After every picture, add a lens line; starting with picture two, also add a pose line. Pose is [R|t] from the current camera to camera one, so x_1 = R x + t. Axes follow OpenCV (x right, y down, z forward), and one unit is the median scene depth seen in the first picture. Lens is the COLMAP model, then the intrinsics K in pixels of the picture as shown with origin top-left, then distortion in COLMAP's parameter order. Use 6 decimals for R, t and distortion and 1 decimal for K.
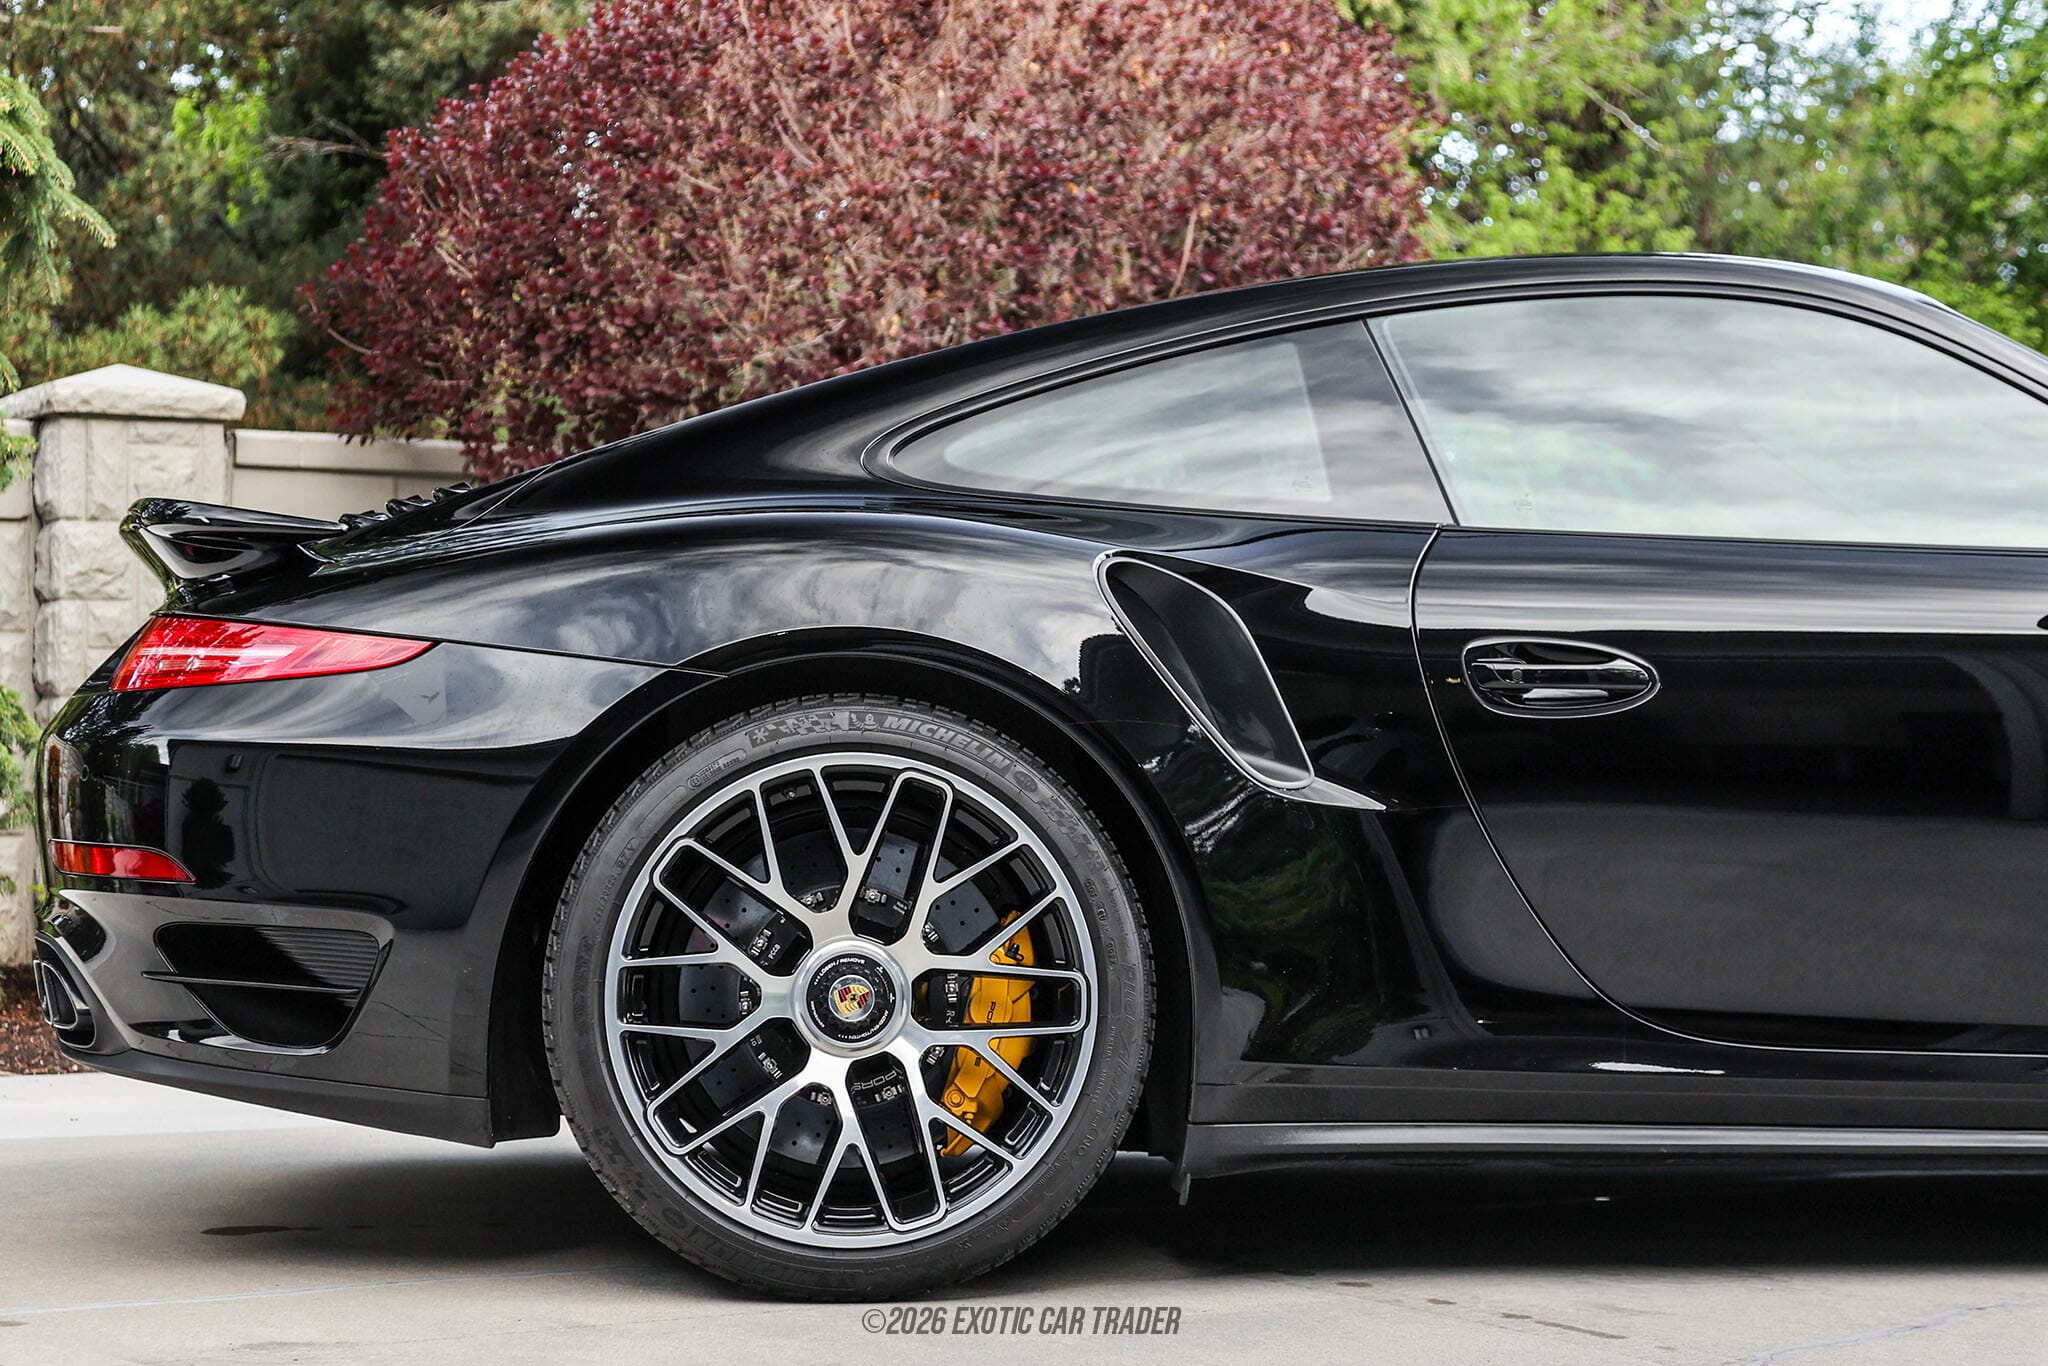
lens RADIAL K [[3554.7, 0, 1022.1], [0, 3554.7, 672.9], [0, 0, 1]] dist [0.008399, 0.000000]
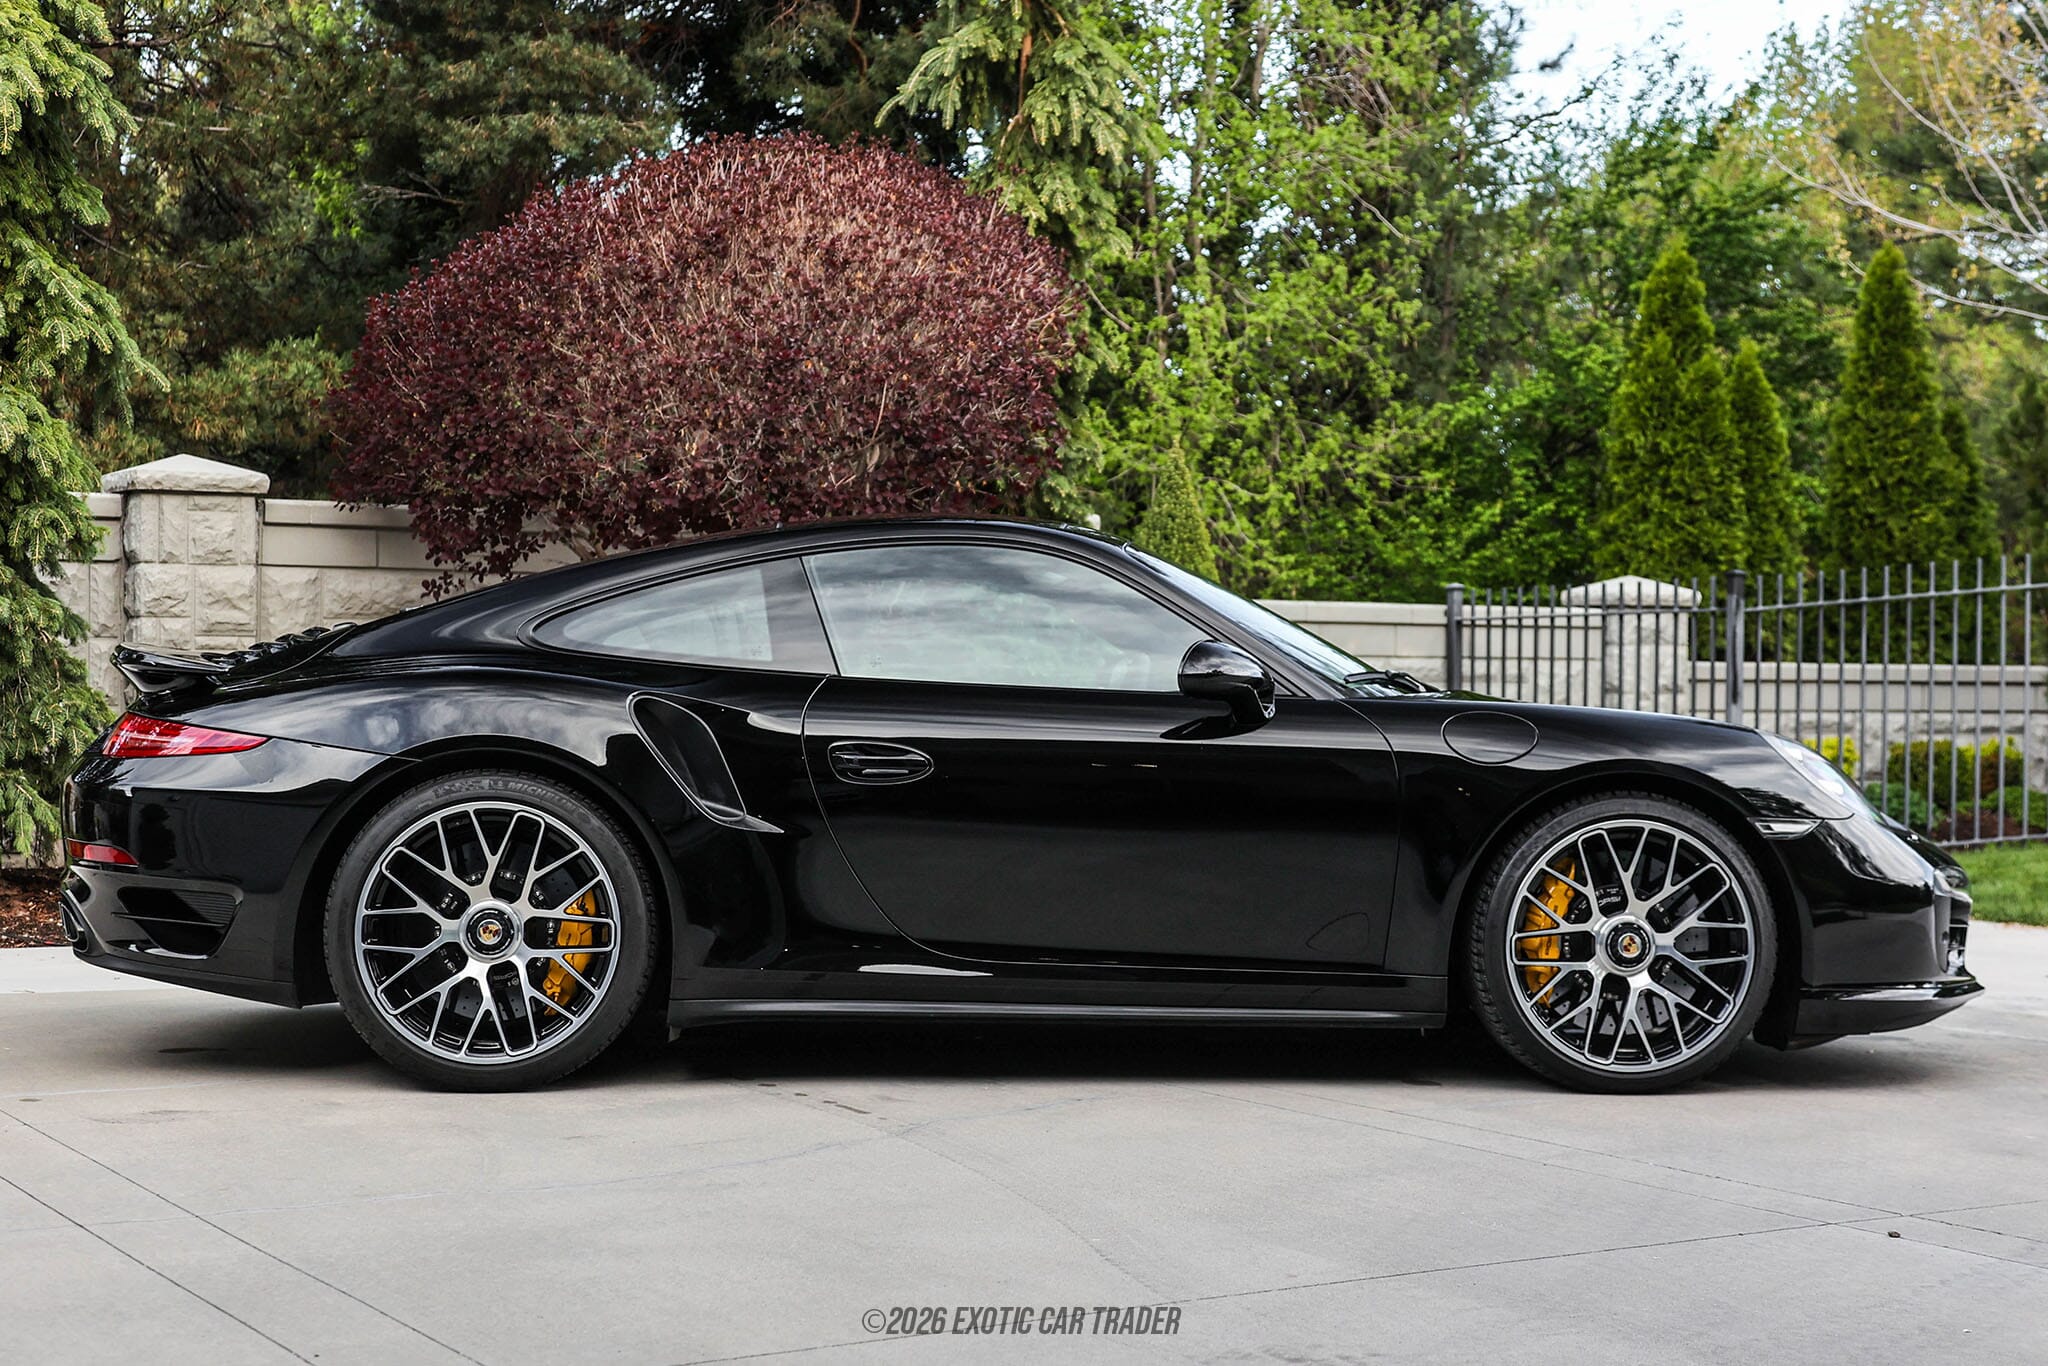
lens RADIAL K [[2923.7, 0, 1046.1], [0, 2923.7, 690.8], [0, 0, 1]] dist [0.043330, 0.000000]
pose [[0.999852, 0.013740, 0.010353, 0.214536], [-0.014103, 0.999259, 0.035811, -0.089553], [-0.009853, -0.035952, 0.999305, -0.512475]]
